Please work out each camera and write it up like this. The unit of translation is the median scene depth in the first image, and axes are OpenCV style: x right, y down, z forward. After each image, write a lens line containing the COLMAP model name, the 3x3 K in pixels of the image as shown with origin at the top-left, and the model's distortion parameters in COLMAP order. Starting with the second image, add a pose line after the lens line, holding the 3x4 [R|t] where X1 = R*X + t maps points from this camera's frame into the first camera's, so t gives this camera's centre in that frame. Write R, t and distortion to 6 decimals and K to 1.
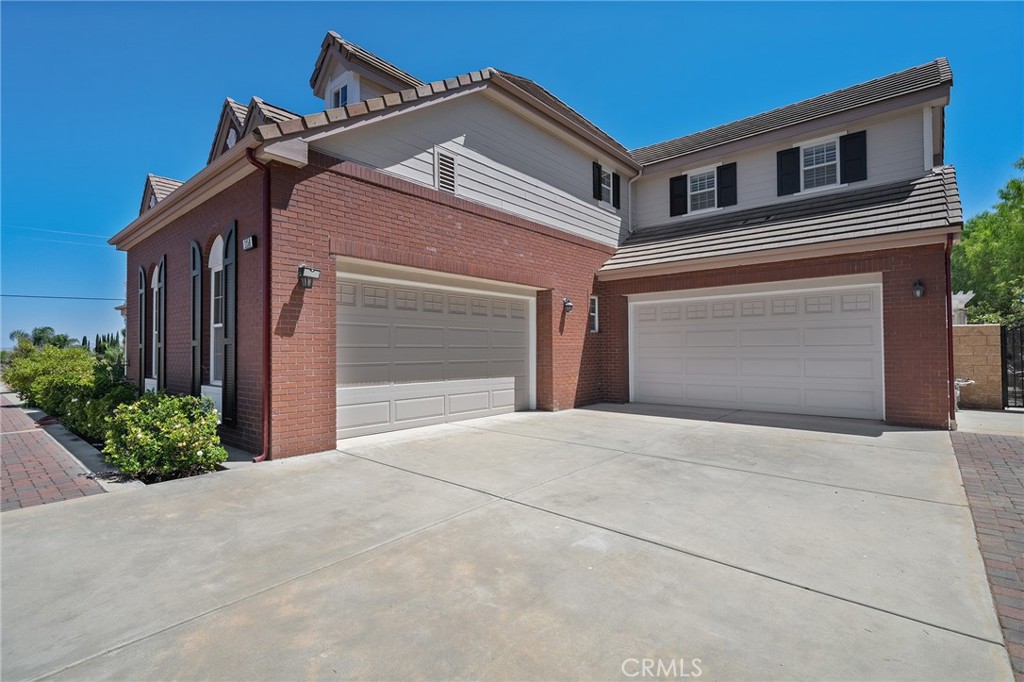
lens RADIAL K [[478.9, 0, 511.5], [0, 478.9, 340.2], [0, 0, 1]] dist [0.000245, -0.000057]
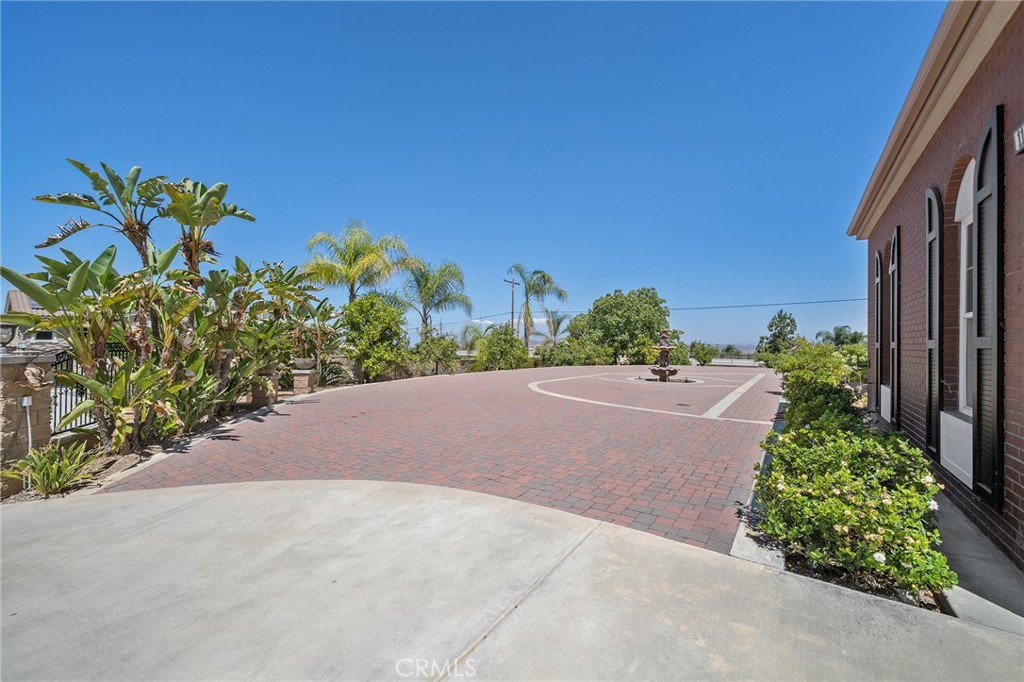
lens RADIAL K [[396.1, 0, 511.4], [0, 396.1, 341.1], [0, 0, 1]] dist [-0.002892, -0.000224]
pose [[0.083261, 0.005241, -0.996514, -0.177611], [0.007826, 0.999952, 0.005913, -0.006050], [0.996497, -0.008291, 0.083216, 0.396811]]
